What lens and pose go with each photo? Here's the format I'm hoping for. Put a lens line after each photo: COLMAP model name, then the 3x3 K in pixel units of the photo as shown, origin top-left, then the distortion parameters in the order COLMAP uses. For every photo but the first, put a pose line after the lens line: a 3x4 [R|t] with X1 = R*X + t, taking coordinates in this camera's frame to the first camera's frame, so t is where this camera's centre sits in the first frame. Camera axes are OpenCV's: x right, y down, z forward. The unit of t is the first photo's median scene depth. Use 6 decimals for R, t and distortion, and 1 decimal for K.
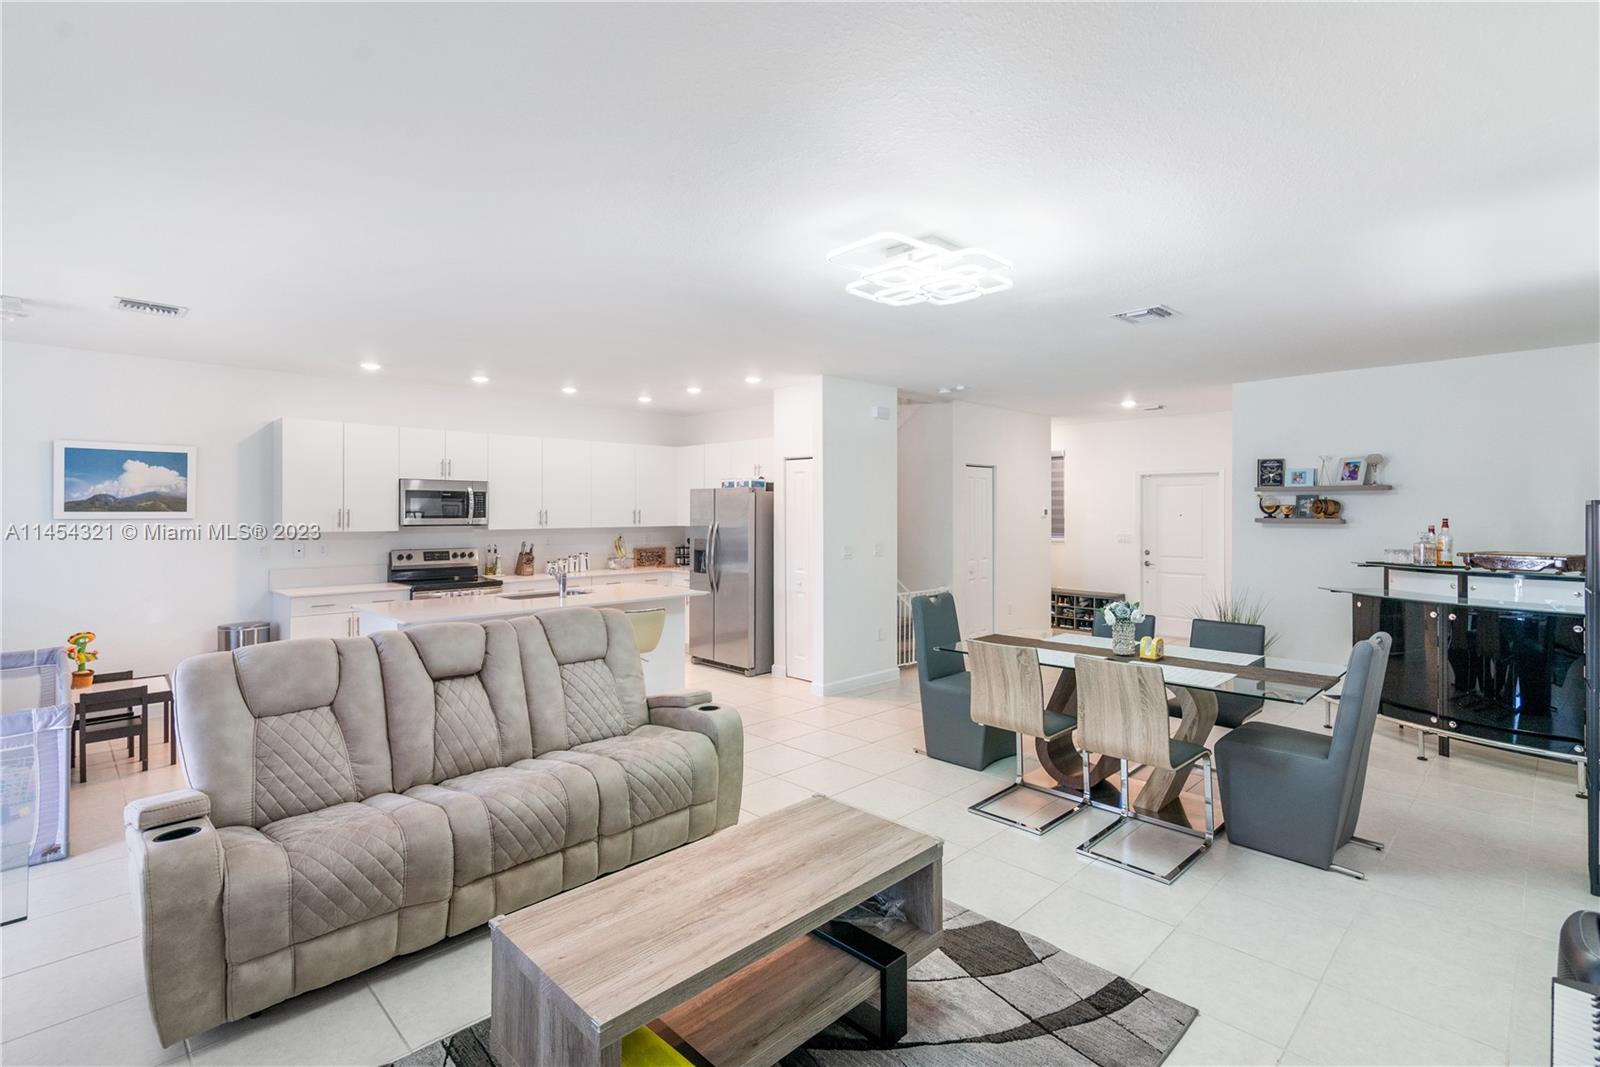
lens RADIAL K [[747.1, 0, 803.5], [0, 747.1, 507.1], [0, 0, 1]] dist [0.018624, -0.000215]
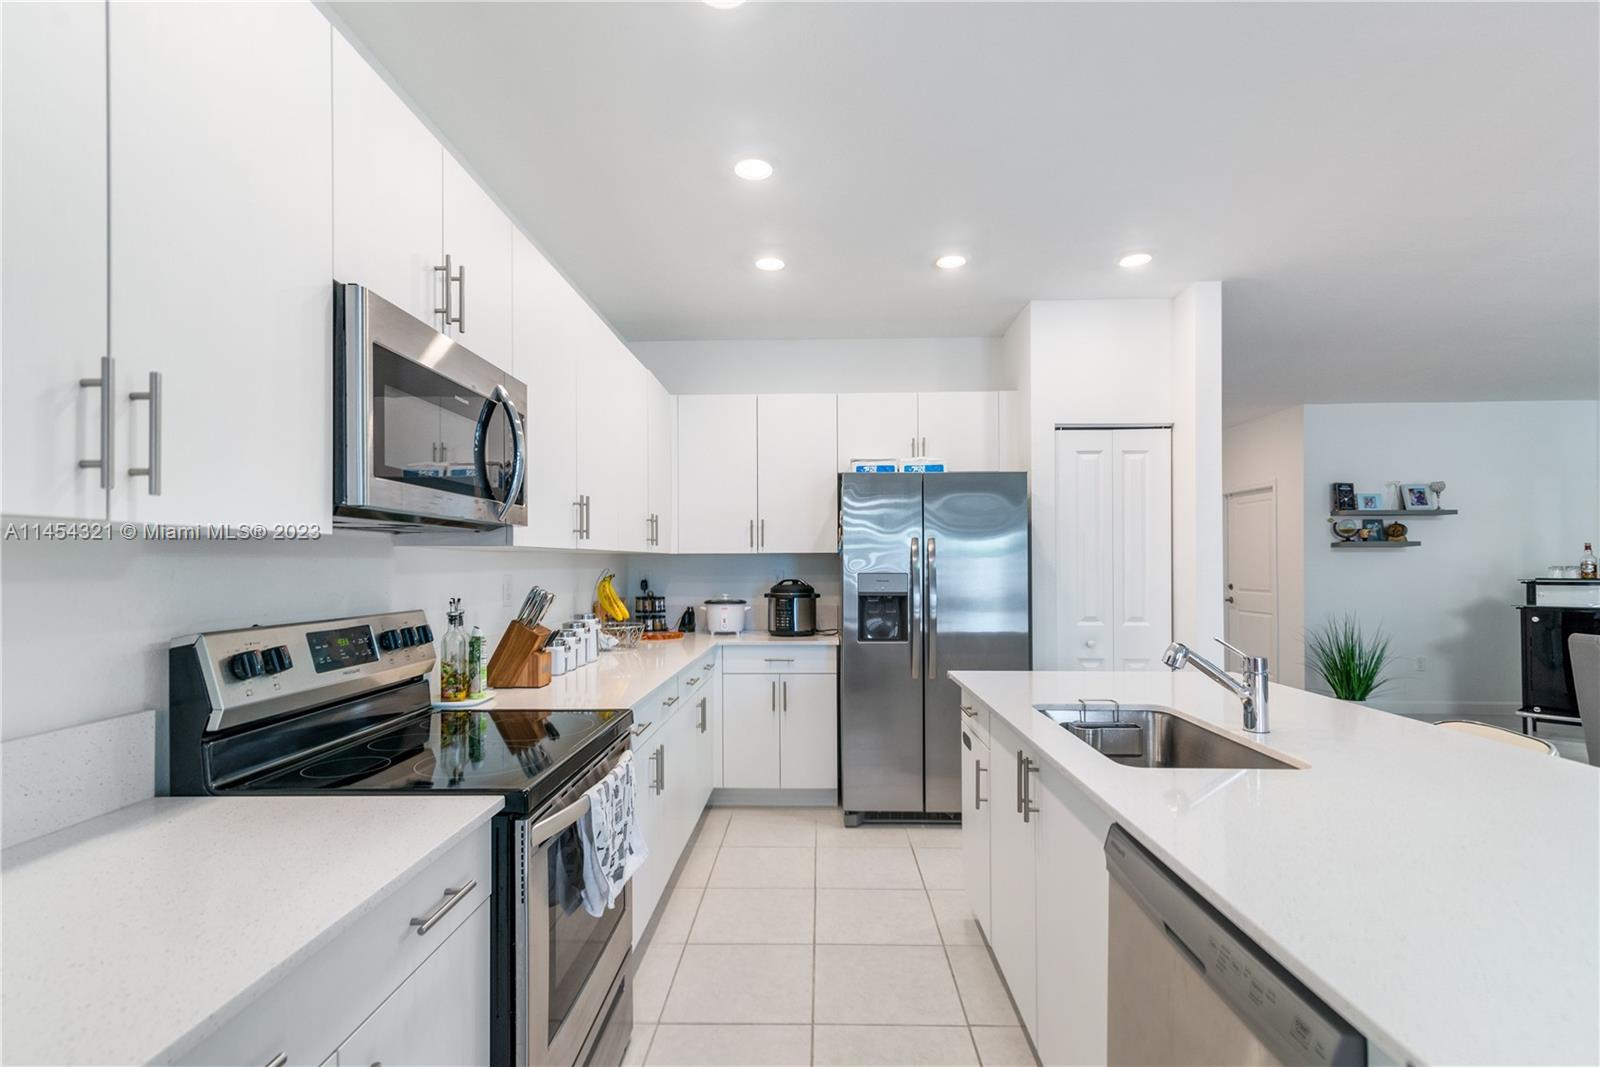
lens RADIAL K [[748.4, 0, 802.7], [0, 748.4, 558.1], [0, 0, 1]] dist [0.016787, -0.000089]
pose [[0.723201, 0.001948, 0.690635, -0.588330], [-0.000424, 0.999997, -0.002377, 0.038375], [-0.690638, 0.001426, 0.723199, 0.763246]]
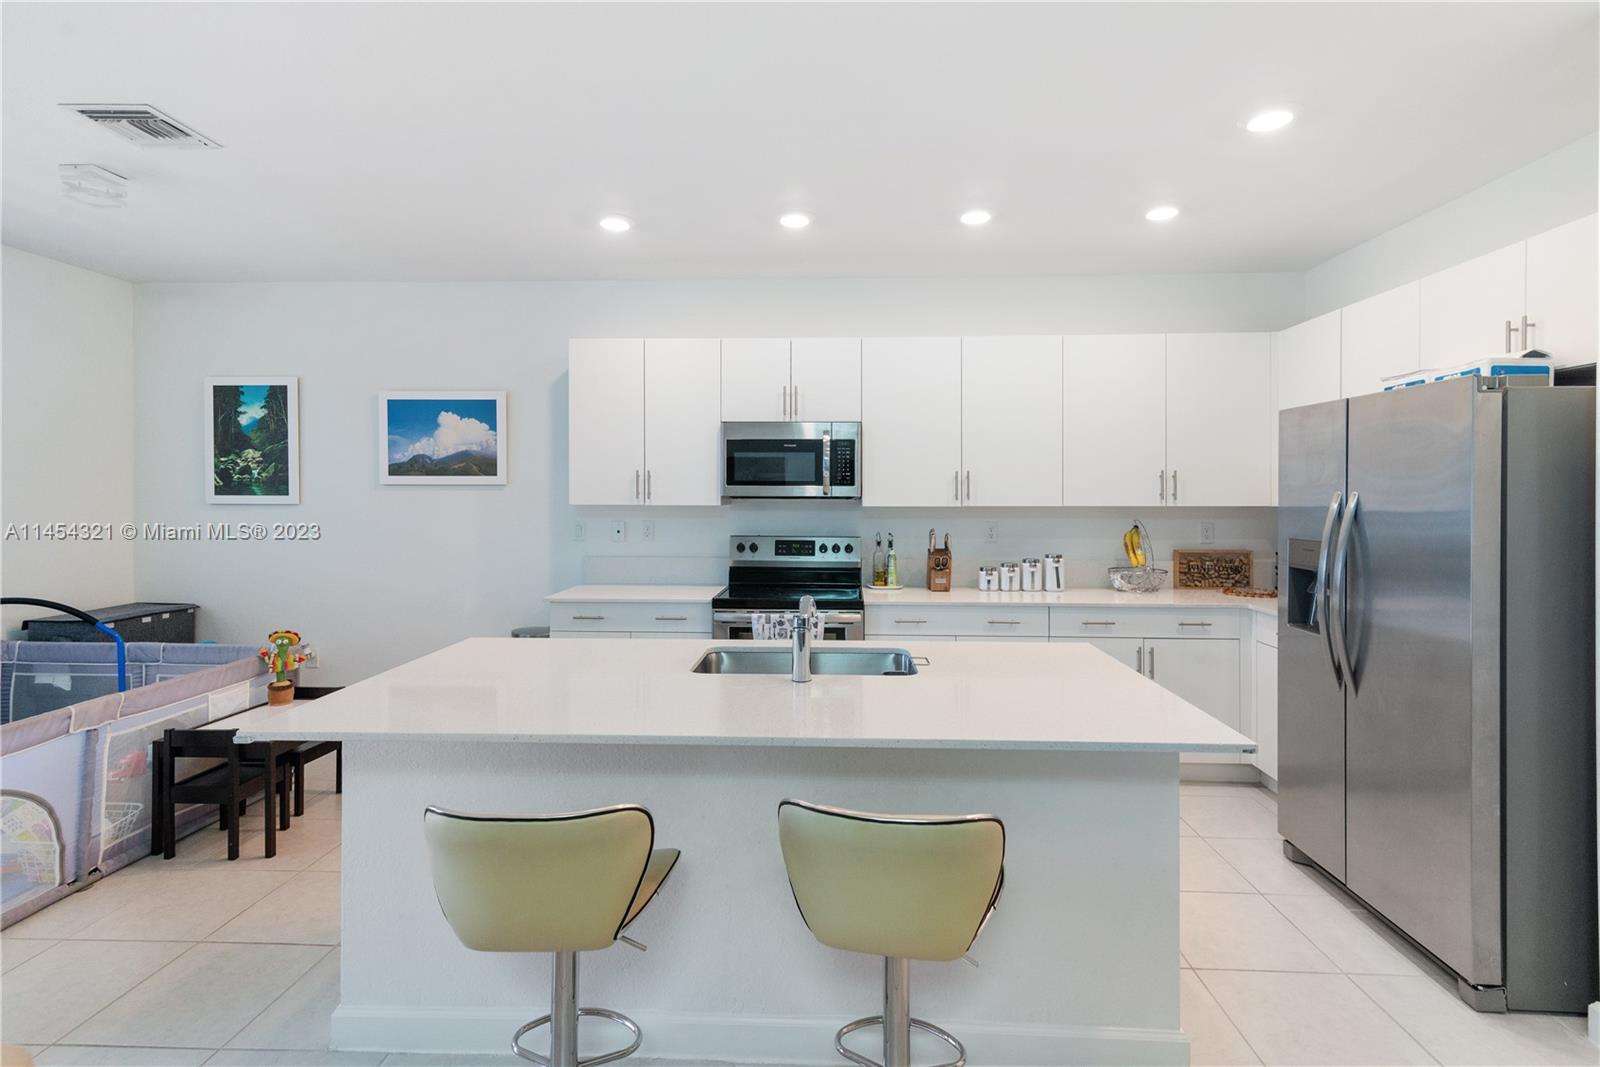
lens RADIAL K [[749.5, 0, 809.5], [0, 749.5, 498.0], [0, 0, 1]] dist [0.016100, -0.000084]
pose [[0.679112, 0.003815, -0.734025, -0.032442], [0.002468, 0.999969, 0.007481, 0.020957], [0.734030, -0.006892, 0.679082, 0.632255]]
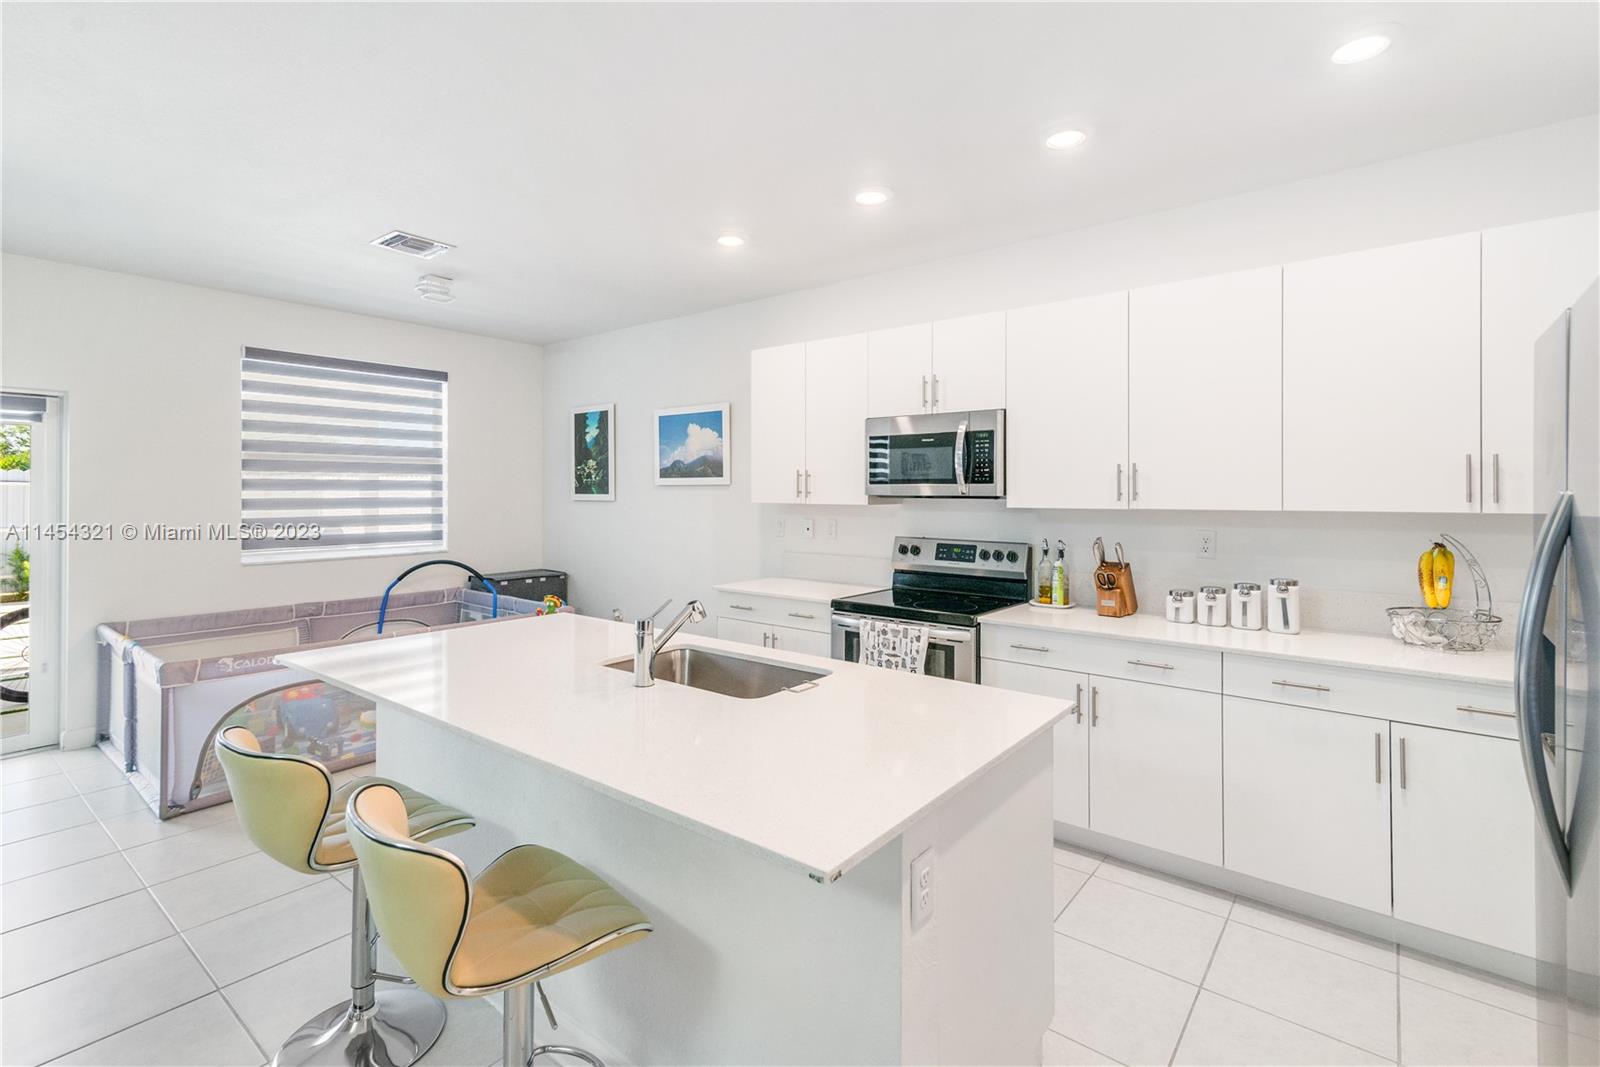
lens RADIAL K [[740.5, 0, 804.2], [0, 740.5, 490.8], [0, 0, 1]] dist [0.019050, 0.000146]
pose [[0.114418, -0.003013, -0.993428, 0.046080], [0.003213, 0.999991, -0.002663, 0.021736], [0.993428, -0.002887, 0.114426, 0.881849]]
